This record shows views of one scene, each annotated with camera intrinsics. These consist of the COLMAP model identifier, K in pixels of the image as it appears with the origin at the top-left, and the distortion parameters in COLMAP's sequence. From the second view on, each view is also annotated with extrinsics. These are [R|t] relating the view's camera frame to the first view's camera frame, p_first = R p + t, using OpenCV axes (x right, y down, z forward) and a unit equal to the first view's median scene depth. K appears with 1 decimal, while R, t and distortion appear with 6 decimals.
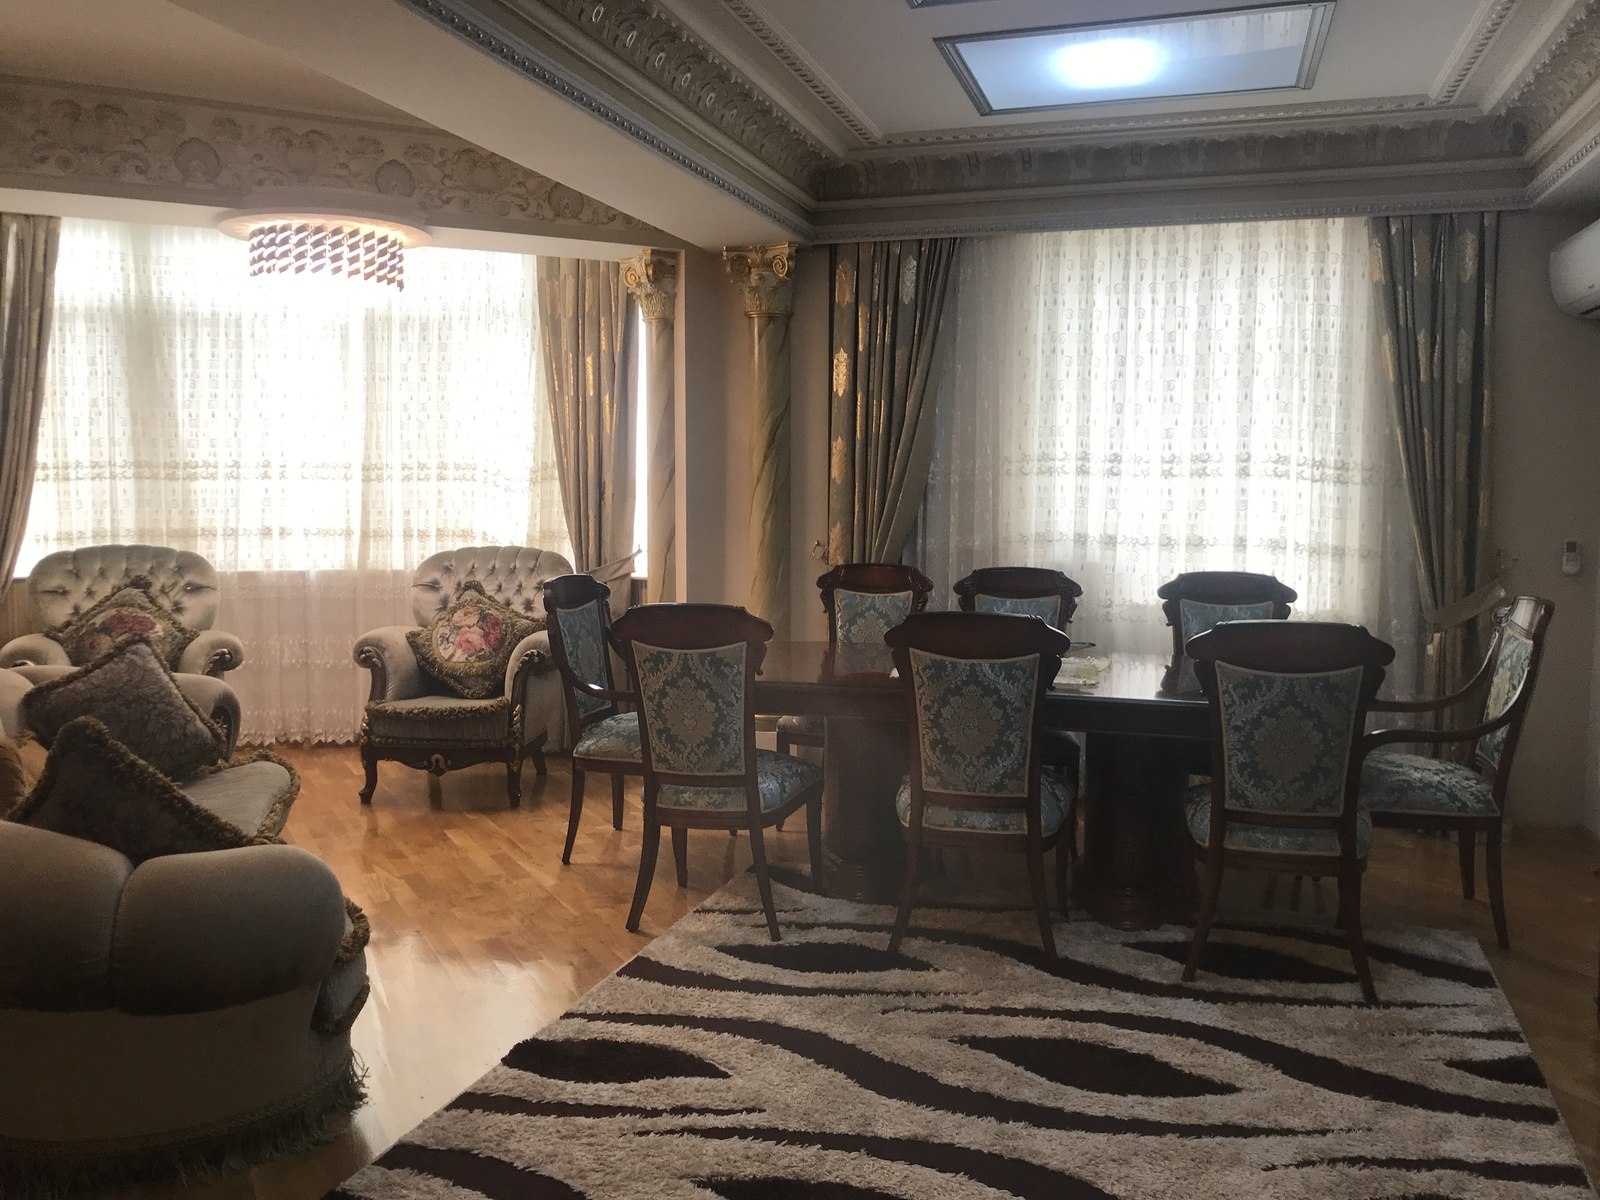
lens RADIAL K [[1315.9, 0, 802.6], [0, 1315.9, 583.0], [0, 0, 1]] dist [0.019903, -0.003627]
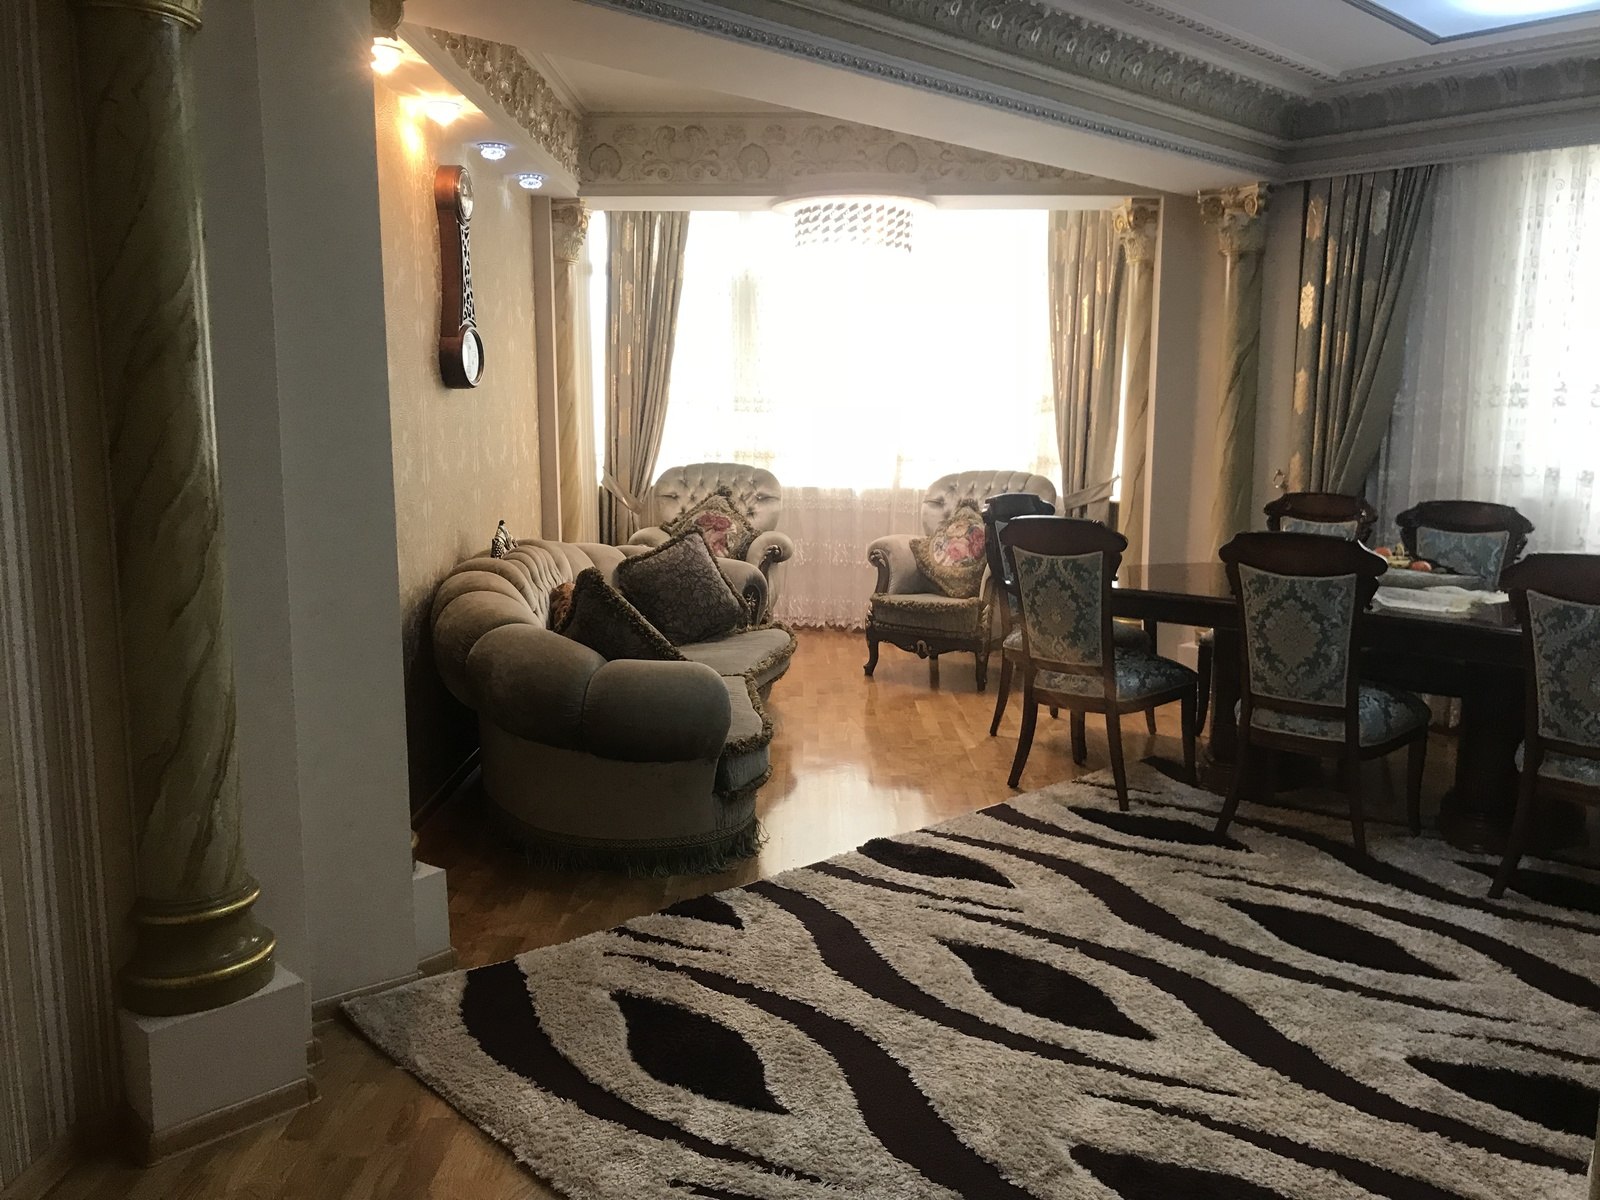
lens RADIAL K [[1299.4, 0, 799.1], [0, 1299.4, 606.4], [0, 0, 1]] dist [0.033251, -0.077622]
pose [[0.878150, 0.071763, -0.472972, 0.212748], [-0.038747, 0.996106, 0.079197, 0.009827], [0.476814, -0.051220, 0.877511, -0.112258]]
